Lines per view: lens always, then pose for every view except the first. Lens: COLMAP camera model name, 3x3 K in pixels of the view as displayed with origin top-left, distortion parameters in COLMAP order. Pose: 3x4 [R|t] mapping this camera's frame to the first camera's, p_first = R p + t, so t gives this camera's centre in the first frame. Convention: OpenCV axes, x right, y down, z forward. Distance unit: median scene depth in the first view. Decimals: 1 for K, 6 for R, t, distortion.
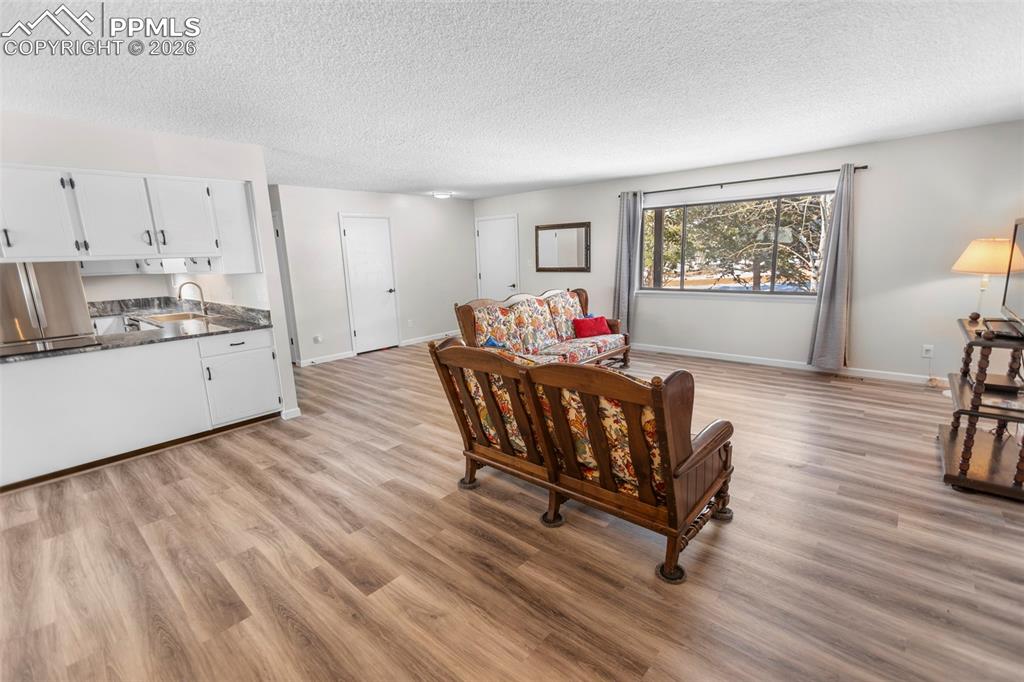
lens RADIAL K [[458.6, 0, 512.0], [0, 458.6, 341.0], [0, 0, 1]] dist [-0.003639, -0.000089]
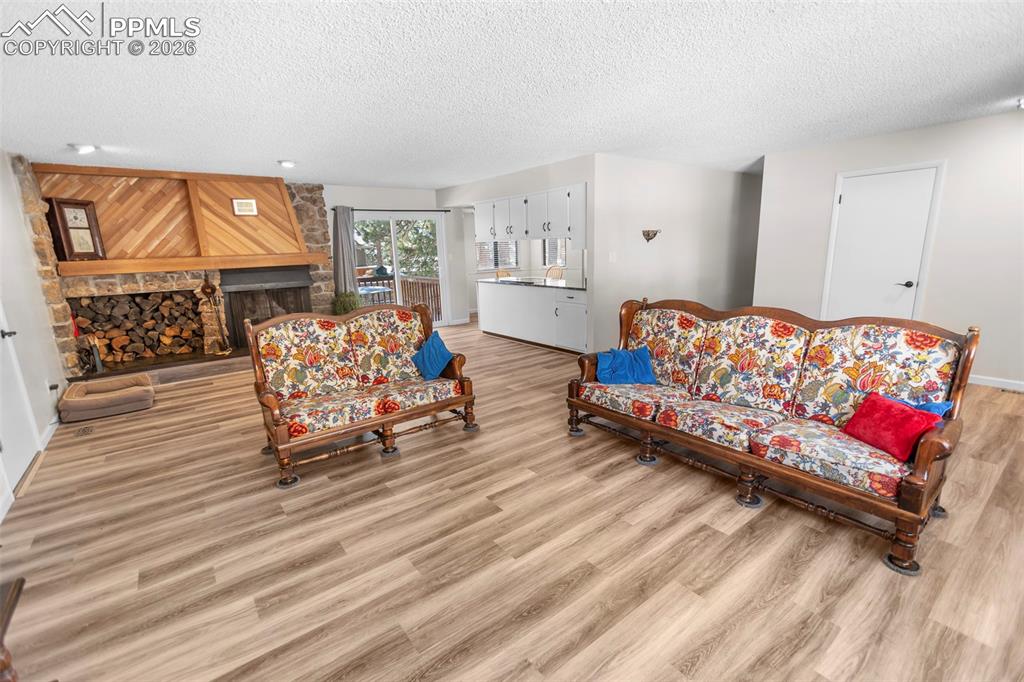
lens RADIAL K [[458.6, 0, 512.0], [0, 458.6, 341.0], [0, 0, 1]] dist [-0.003639, -0.000089]
pose [[-0.181127, 0.243883, -0.952740, 0.891291], [-0.150277, 0.950524, 0.271885, -0.238240], [0.971910, 0.192420, -0.135515, 1.069676]]
